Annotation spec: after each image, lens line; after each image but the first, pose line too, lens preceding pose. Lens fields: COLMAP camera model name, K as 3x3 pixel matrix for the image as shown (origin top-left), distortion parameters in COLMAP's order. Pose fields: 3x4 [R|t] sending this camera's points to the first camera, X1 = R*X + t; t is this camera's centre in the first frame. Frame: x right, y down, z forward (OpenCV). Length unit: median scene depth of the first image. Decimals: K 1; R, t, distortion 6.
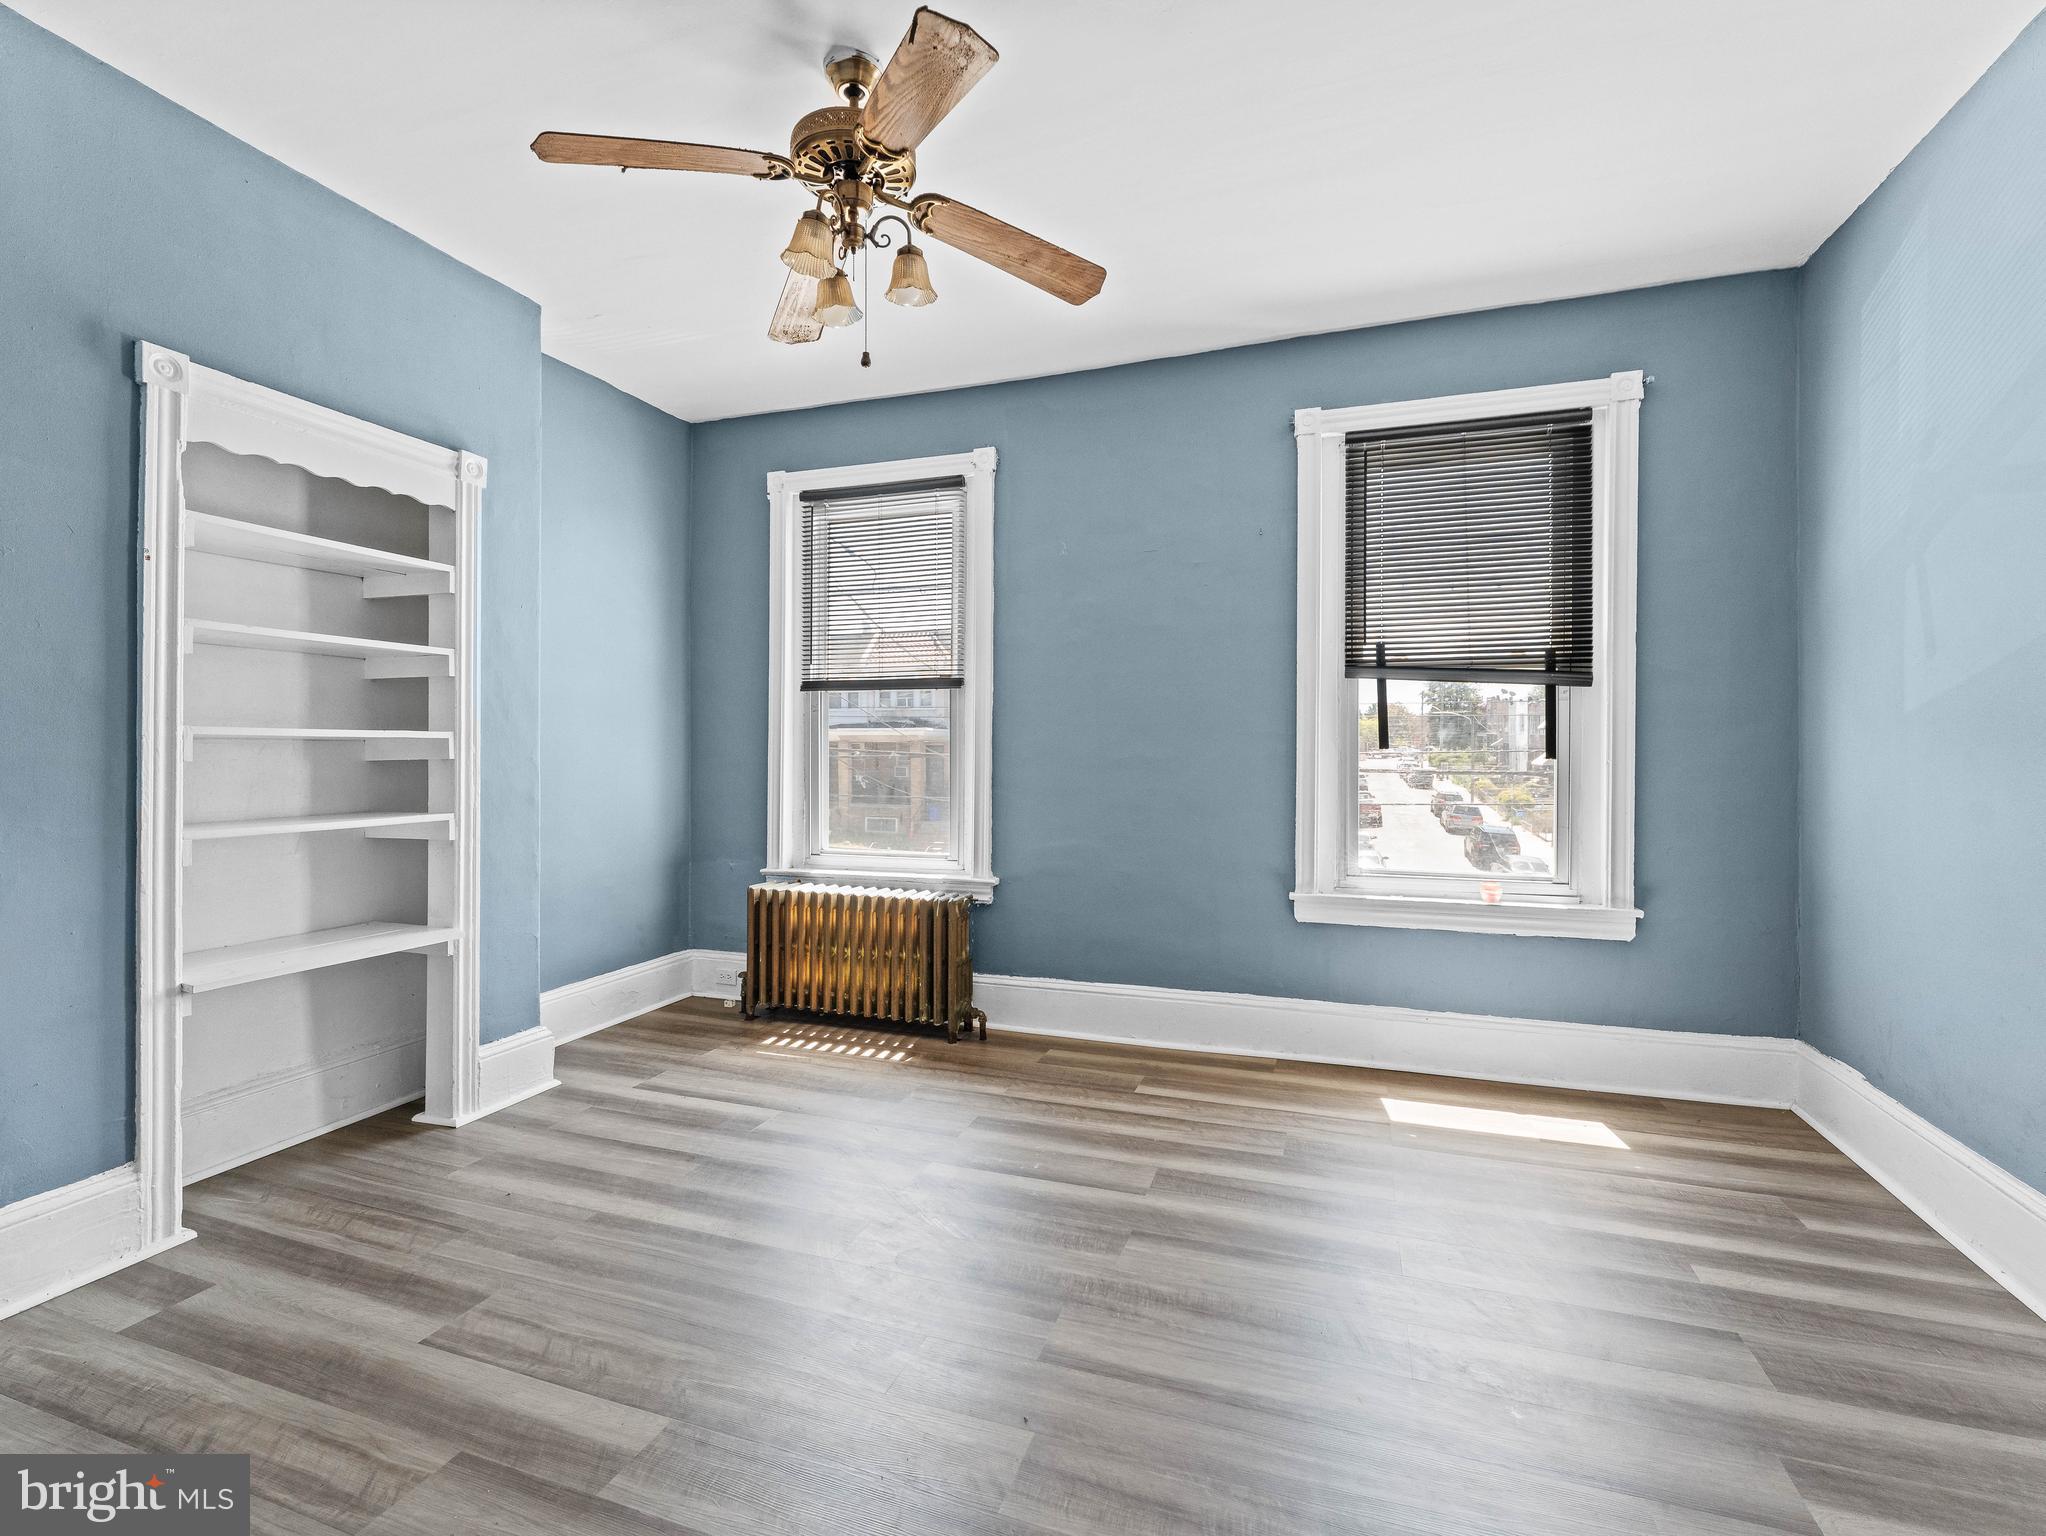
lens RADIAL K [[923.0, 0, 1026.0], [0, 923.0, 754.4], [0, 0, 1]] dist [-0.000272, -0.000253]
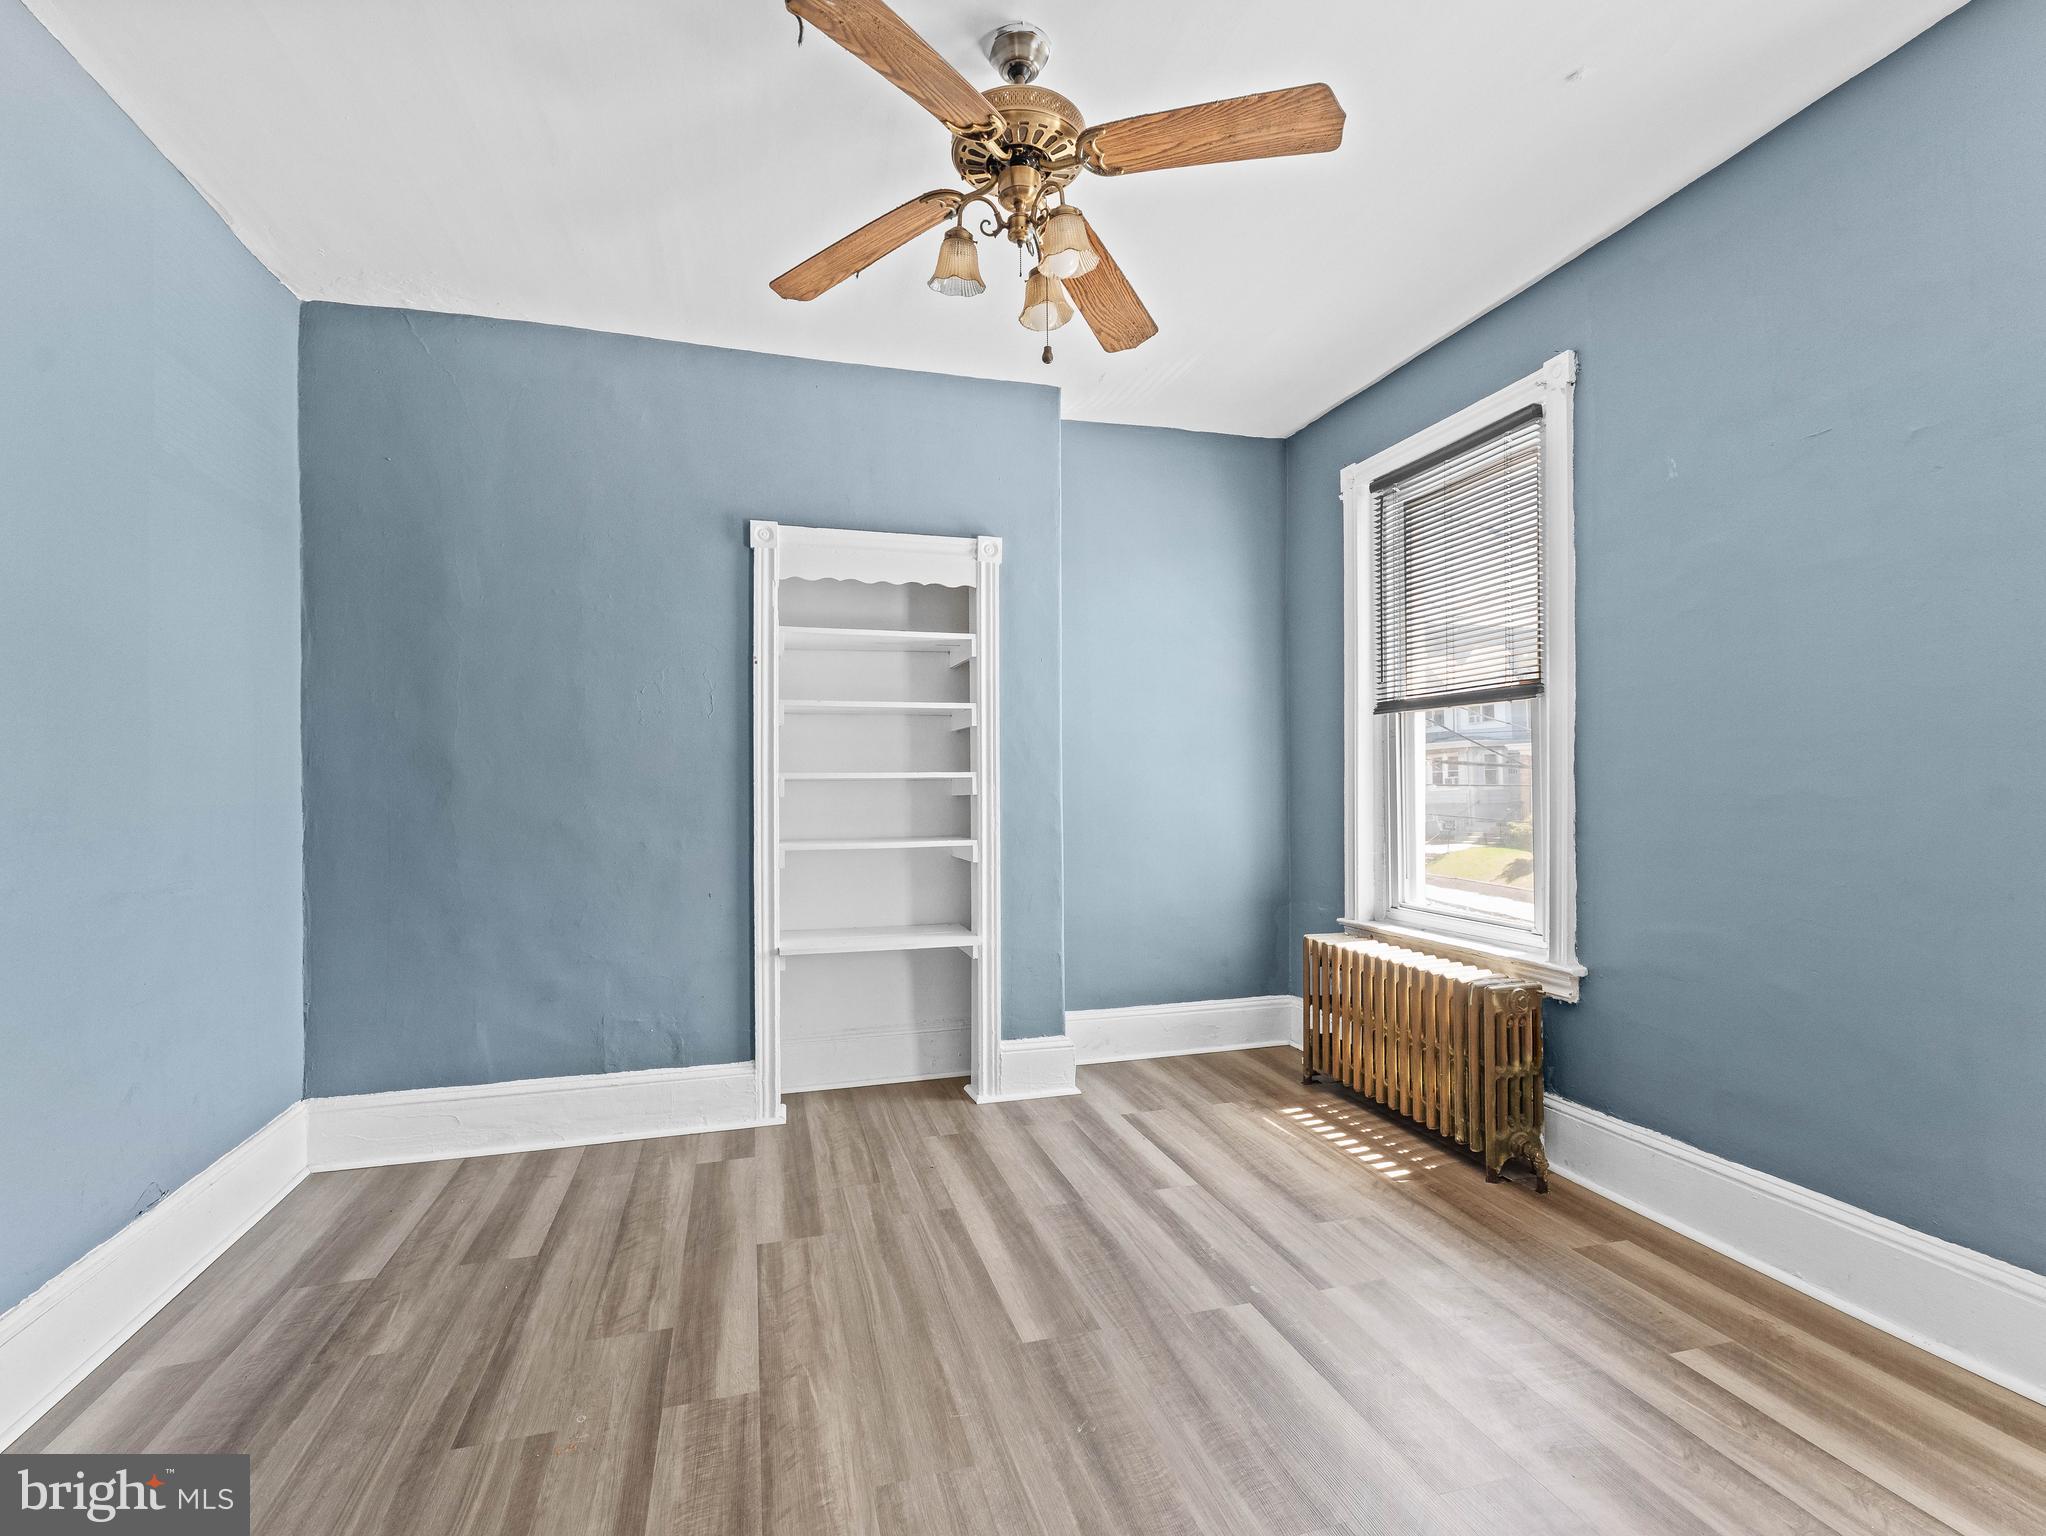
lens RADIAL K [[952.2, 0, 1021.2], [0, 952.2, 778.3], [0, 0, 1]] dist [0.000457, -0.000453]
pose [[0.580709, -0.010081, -0.814049, 0.373639], [0.005856, 0.999949, -0.008205, -0.005307], [0.814090, -0.000002, 0.580738, 0.293617]]
